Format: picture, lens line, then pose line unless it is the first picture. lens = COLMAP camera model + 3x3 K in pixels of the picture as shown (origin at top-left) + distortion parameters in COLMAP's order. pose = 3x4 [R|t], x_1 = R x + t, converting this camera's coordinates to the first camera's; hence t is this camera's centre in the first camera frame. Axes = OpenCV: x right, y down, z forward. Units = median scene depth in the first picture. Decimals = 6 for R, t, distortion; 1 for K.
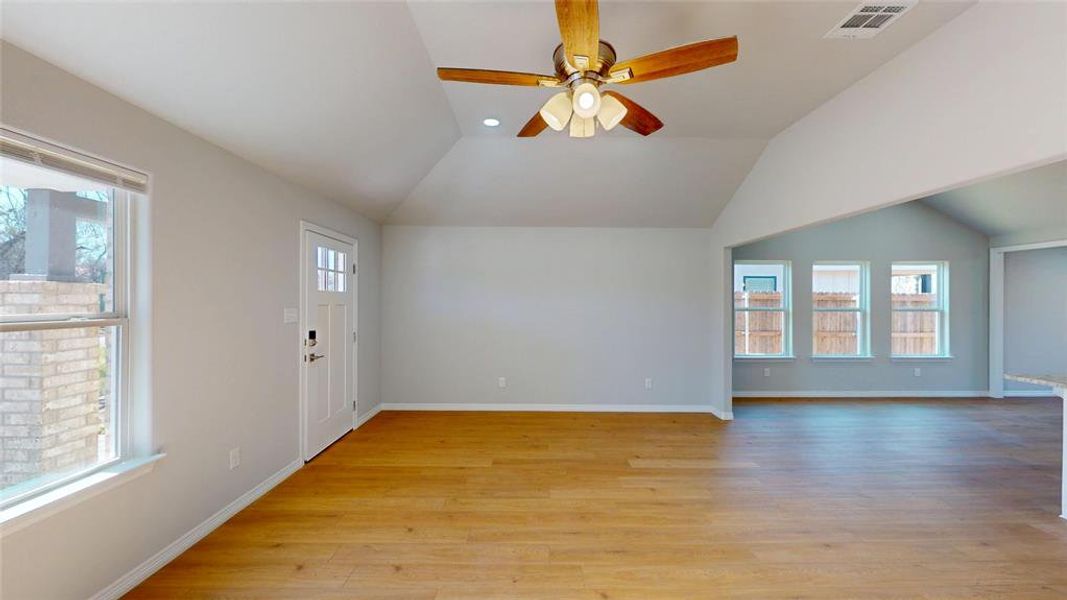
lens RADIAL K [[396.1, 0, 533.5], [0, 396.1, 300.0], [0, 0, 1]] dist [-0.015275, 0.000035]
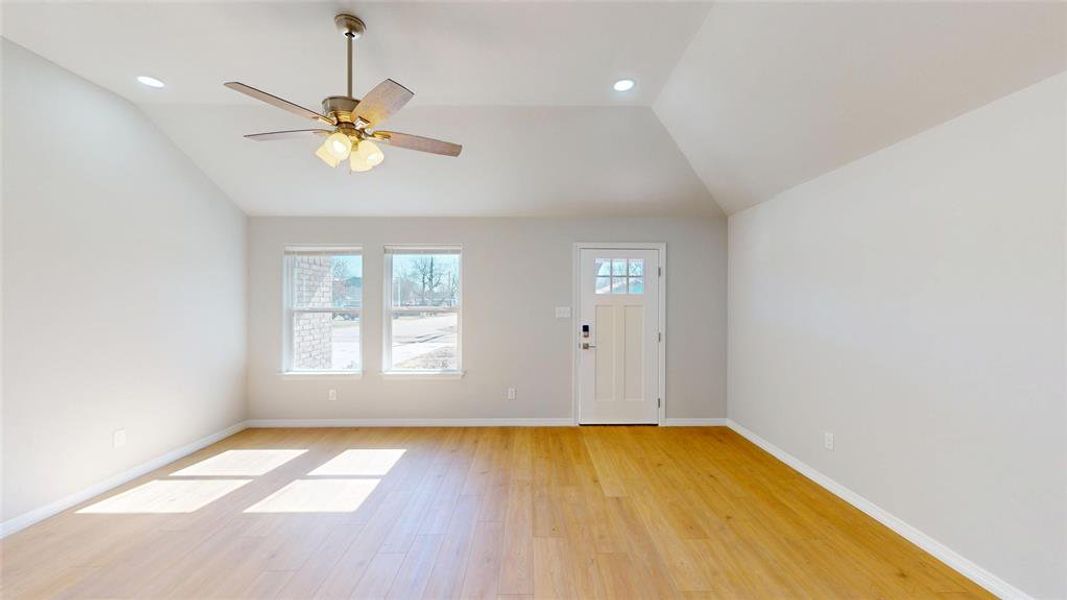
lens RADIAL K [[396.1, 0, 533.5], [0, 396.1, 300.0], [0, 0, 1]] dist [-0.015275, 0.000035]
pose [[-0.006898, -0.007086, -0.999951, 0.753345], [0.001259, 0.999974, -0.007095, 0.003792], [0.999975, -0.001307, -0.006888, 0.858380]]
